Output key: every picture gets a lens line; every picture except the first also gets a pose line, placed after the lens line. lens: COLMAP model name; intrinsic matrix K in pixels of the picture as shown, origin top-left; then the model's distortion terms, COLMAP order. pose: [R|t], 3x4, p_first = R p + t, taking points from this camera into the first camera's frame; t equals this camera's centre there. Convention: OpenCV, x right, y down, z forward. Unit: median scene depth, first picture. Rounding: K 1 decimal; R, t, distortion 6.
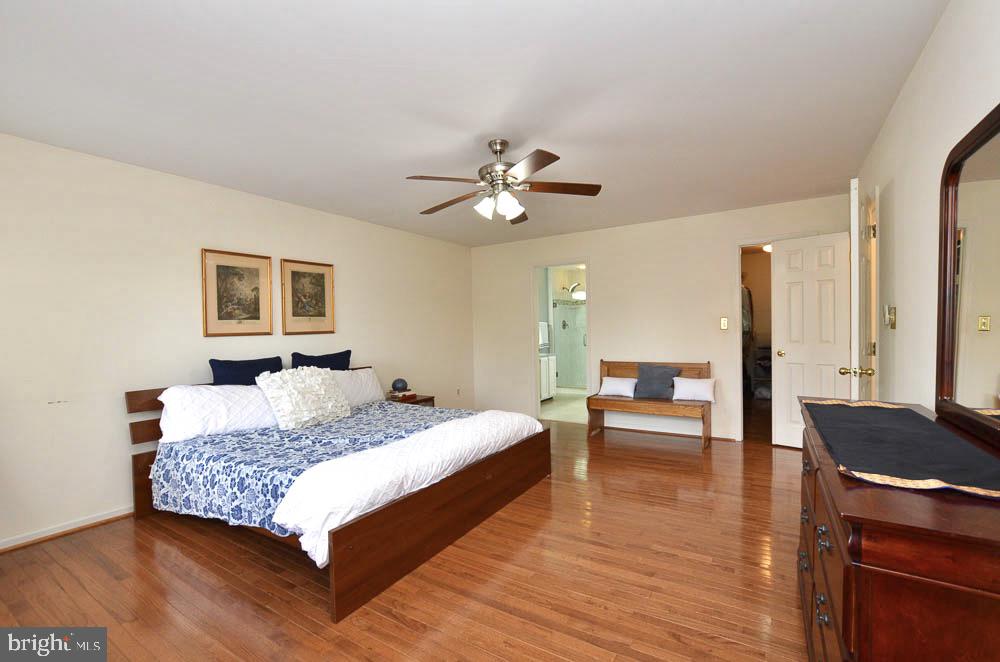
lens RADIAL K [[439.6, 0, 506.8], [0, 439.6, 332.5], [0, 0, 1]] dist [-0.015969, 0.003445]
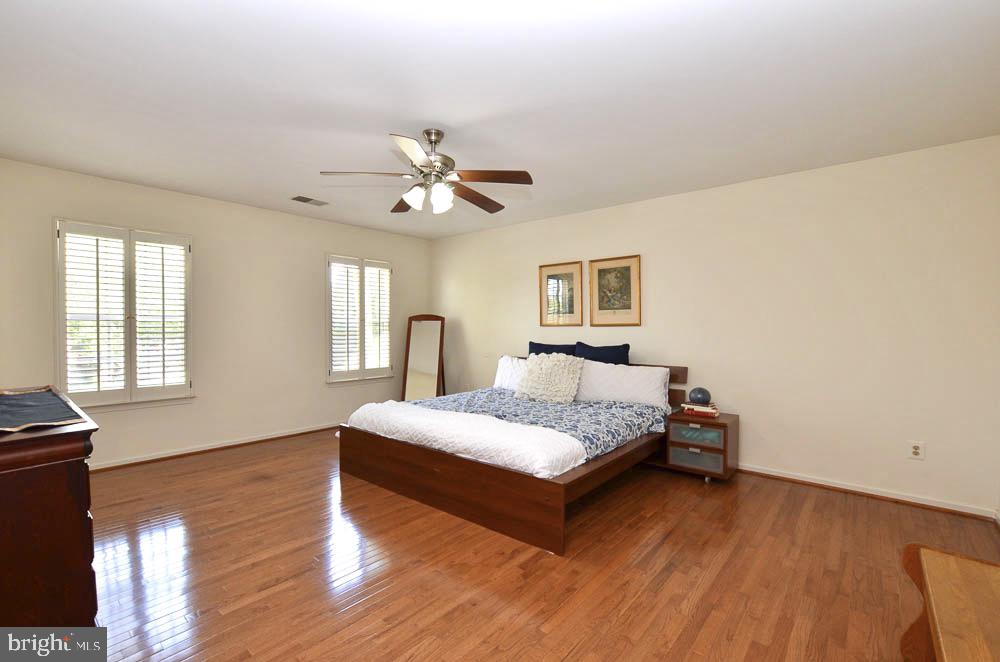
lens RADIAL K [[439.6, 0, 501.1], [0, 439.6, 332.6], [0, 0, 1]] dist [-0.015969, 0.003445]
pose [[-0.155311, 0.039272, -0.987085, 0.661462], [-0.003042, 0.999186, 0.040232, -0.023228], [0.987861, 0.009251, -0.155065, 0.925276]]
